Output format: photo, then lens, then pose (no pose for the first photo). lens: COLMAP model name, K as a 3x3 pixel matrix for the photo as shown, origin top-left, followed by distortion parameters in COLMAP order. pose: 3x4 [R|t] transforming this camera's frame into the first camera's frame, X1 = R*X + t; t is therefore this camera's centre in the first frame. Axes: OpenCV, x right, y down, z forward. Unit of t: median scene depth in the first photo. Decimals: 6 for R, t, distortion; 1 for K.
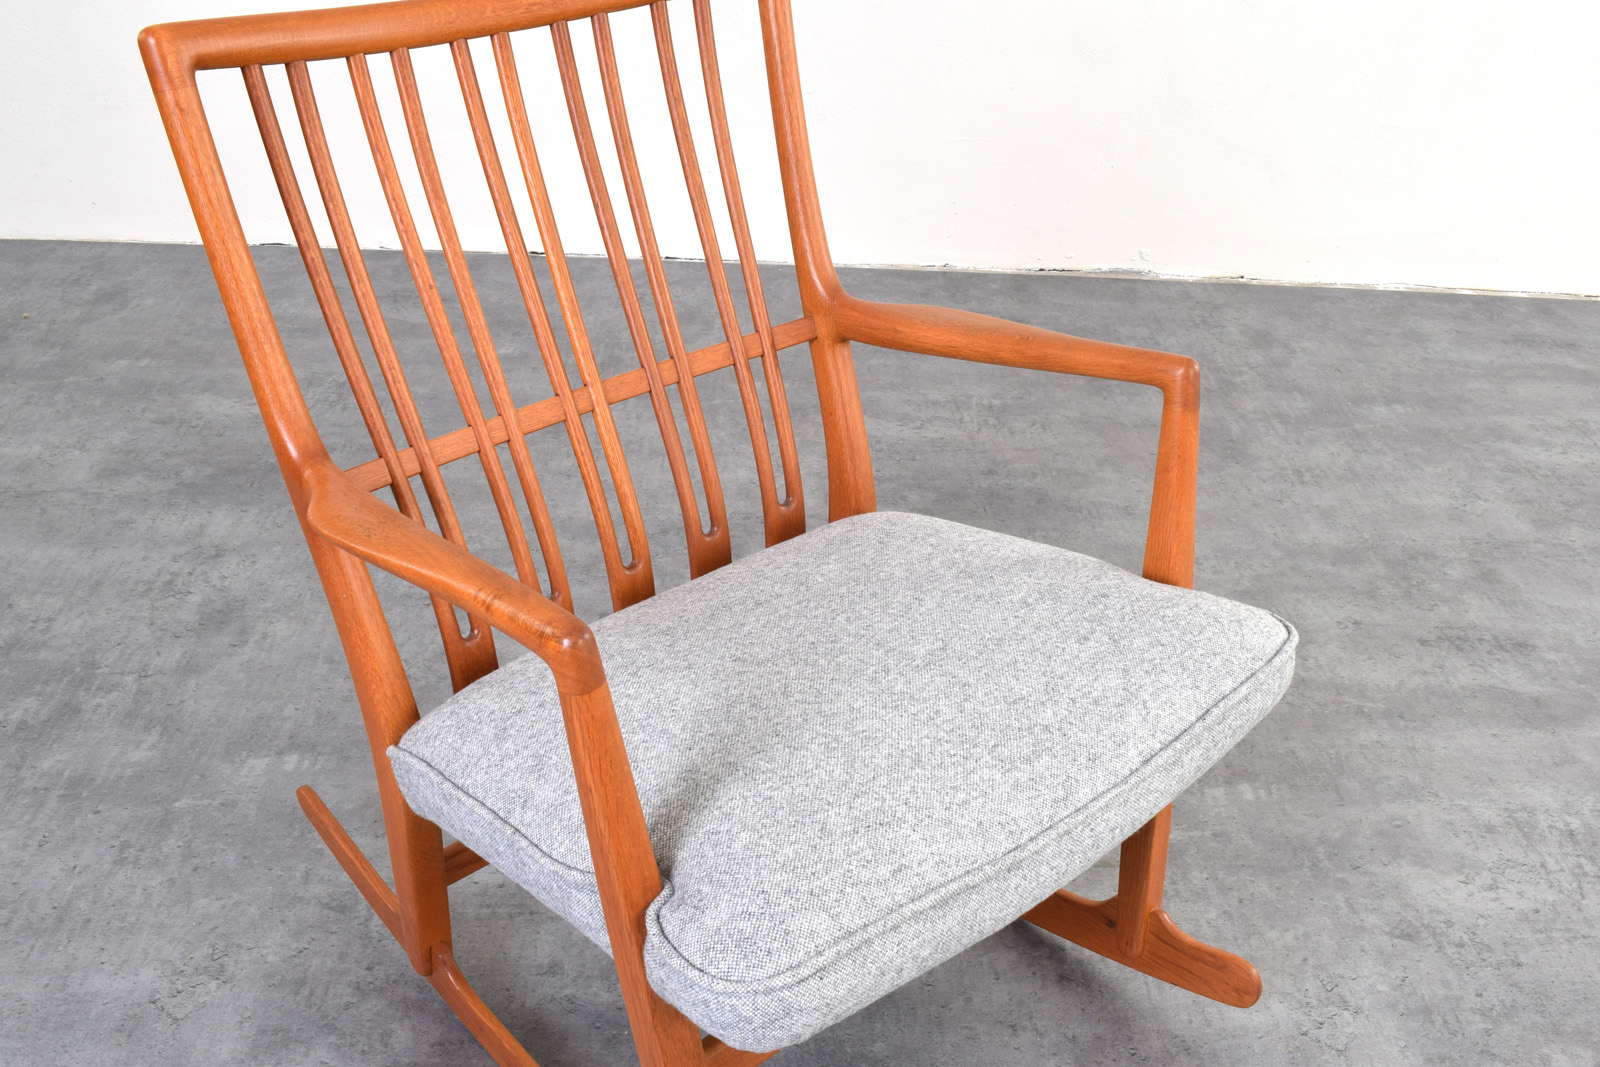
lens RADIAL K [[1622.8, 0, 800.3], [0, 1622.8, 532.3], [0, 0, 1]] dist [-0.070970, 0.000000]
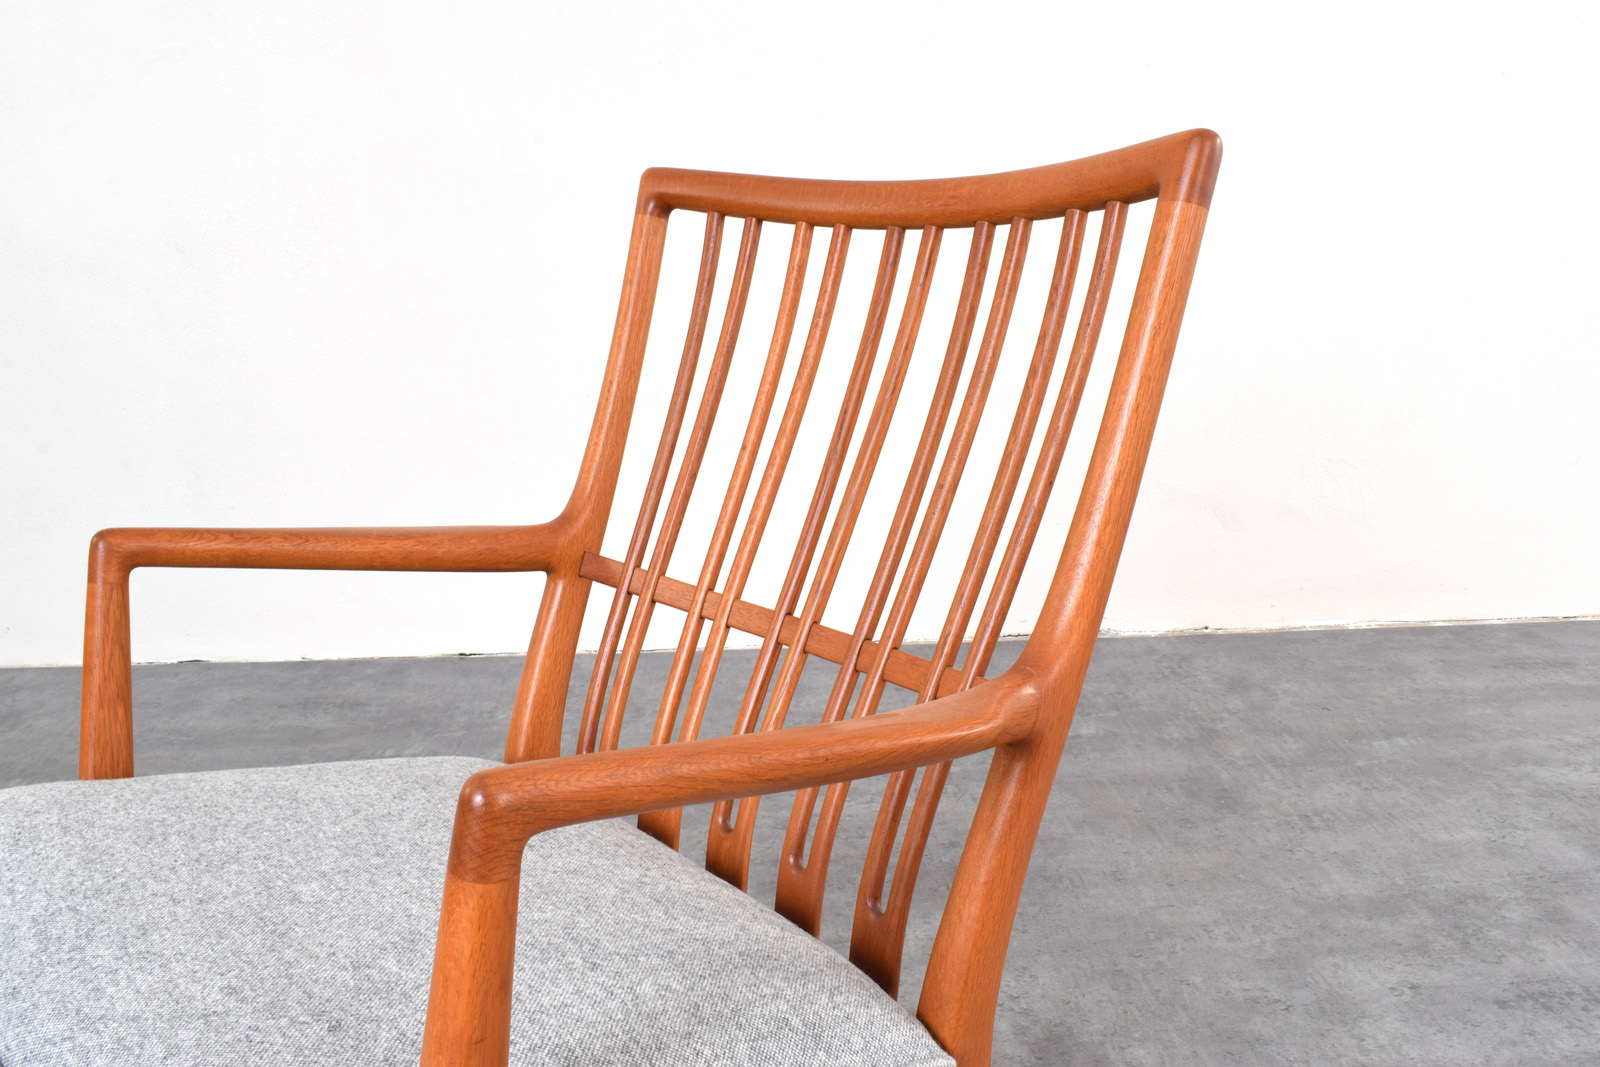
lens RADIAL K [[1450.4, 0, 801.9], [0, 1450.4, 521.3], [0, 0, 1]] dist [-0.079528, 0.000000]
pose [[0.997613, -0.068444, 0.009149, 0.041005], [0.068160, 0.954813, -0.289284, 0.014976], [0.011064, 0.289217, 0.957200, 0.208488]]
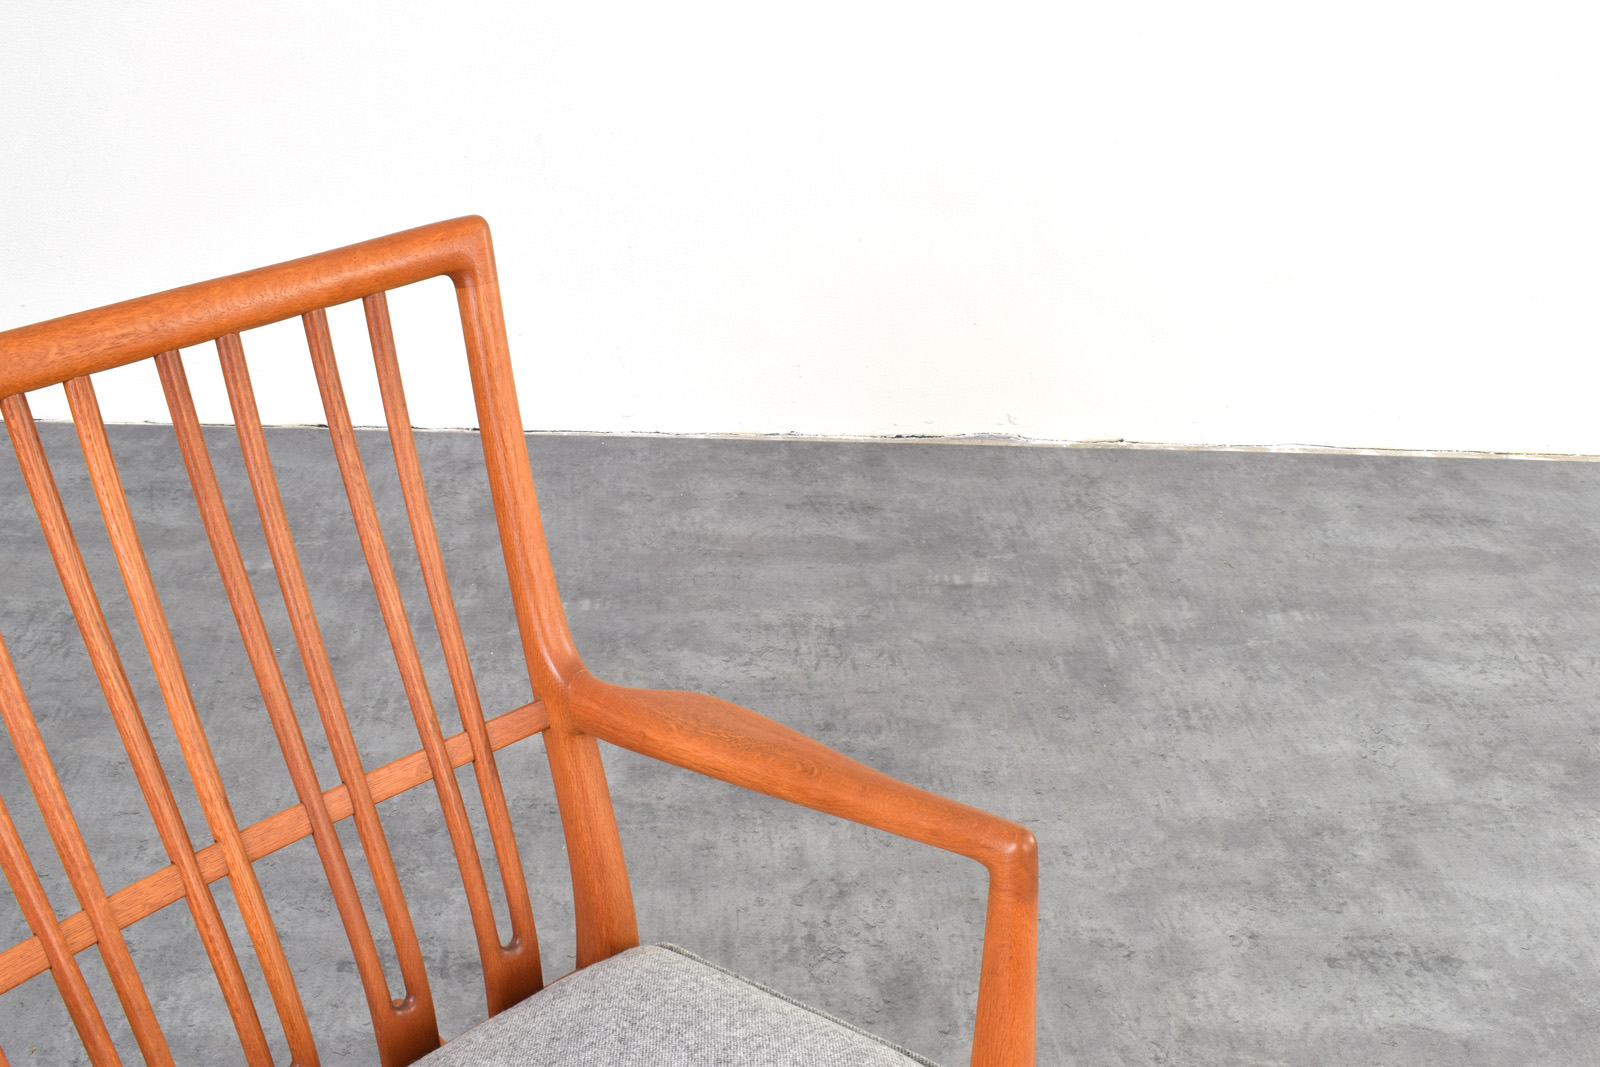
lens RADIAL K [[1622.8, 0, 800.2], [0, 1622.8, 525.4], [0, 0, 1]] dist [-0.070970, 0.000000]
pose [[0.998093, -0.015116, 0.059856, 0.051925], [0.016375, 0.999654, -0.020591, -0.122013], [-0.059524, 0.021532, 0.997995, 0.142455]]
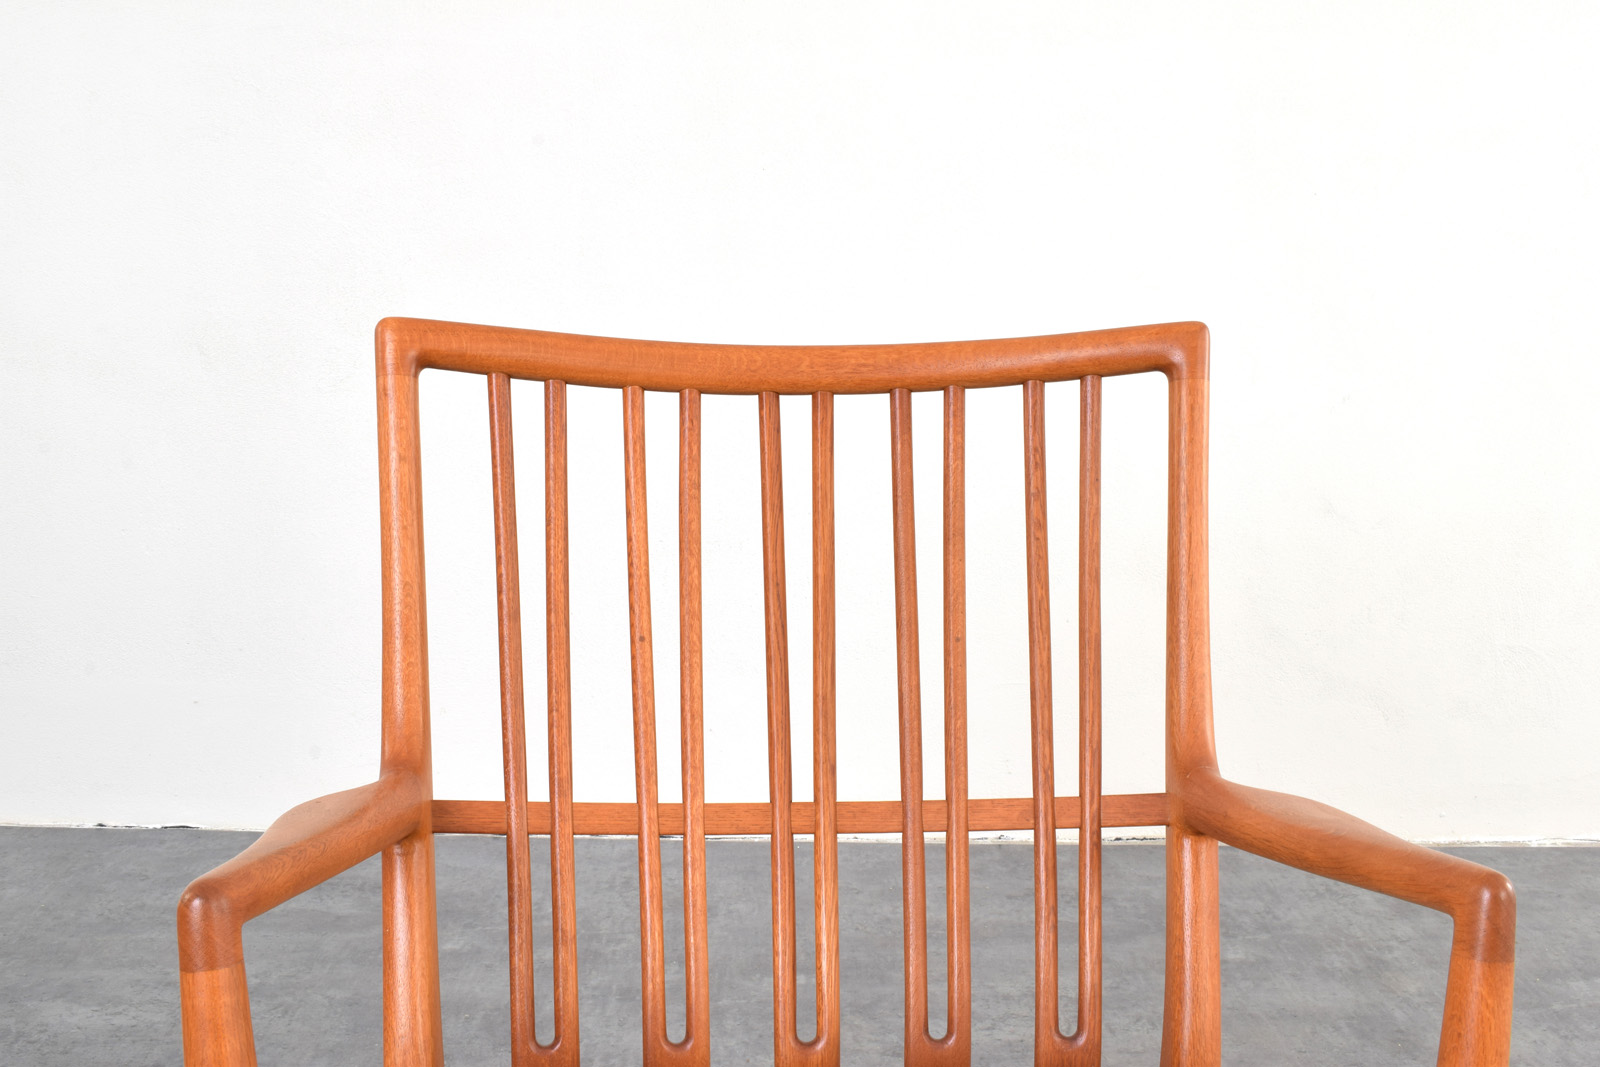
lens RADIAL K [[1757.9, 0, 804.7], [0, 1757.9, 521.5], [0, 0, 1]] dist [-0.062363, 0.000000]
pose [[0.999668, -0.025184, 0.005417, -0.012289], [0.025383, 0.927174, -0.373769, 0.019795], [0.004390, 0.373783, 0.927506, 0.152529]]
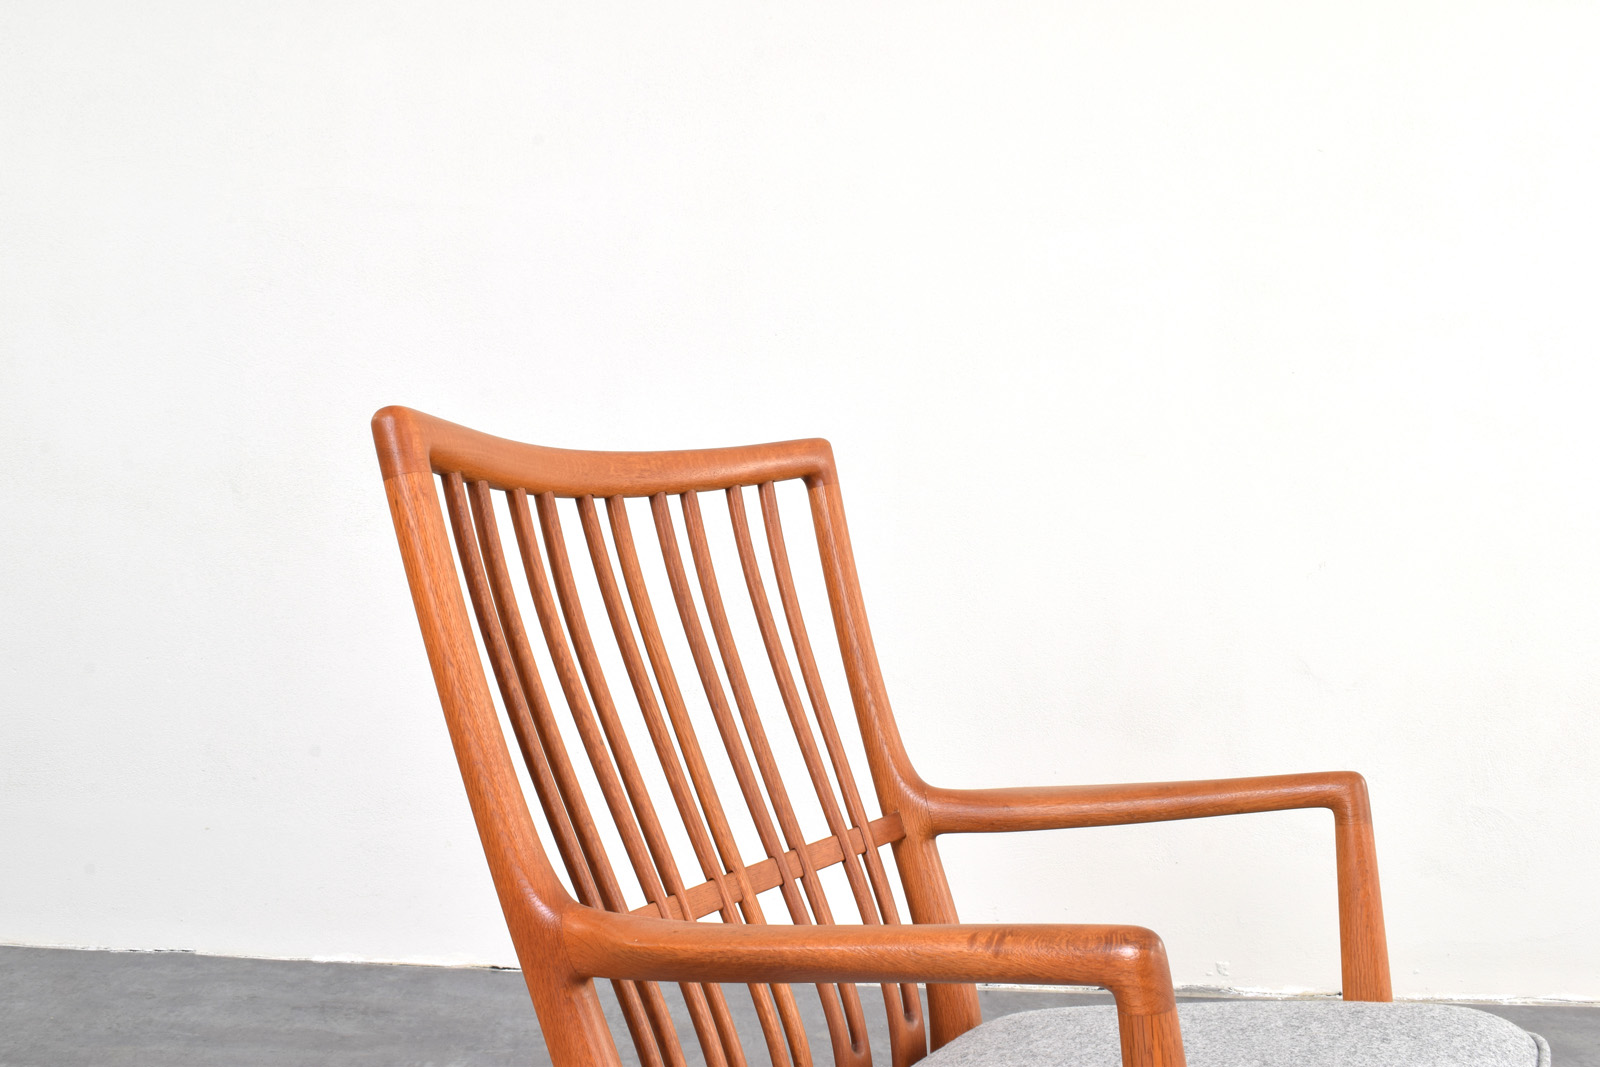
lens RADIAL K [[1757.9, 0, 806.3], [0, 1757.9, 521.9], [0, 0, 1]] dist [-0.062363, 0.000000]
pose [[0.999714, 0.004416, 0.023521, -0.033185], [0.007285, 0.880035, -0.474854, 0.068312], [-0.022796, 0.474889, 0.879750, 0.118768]]
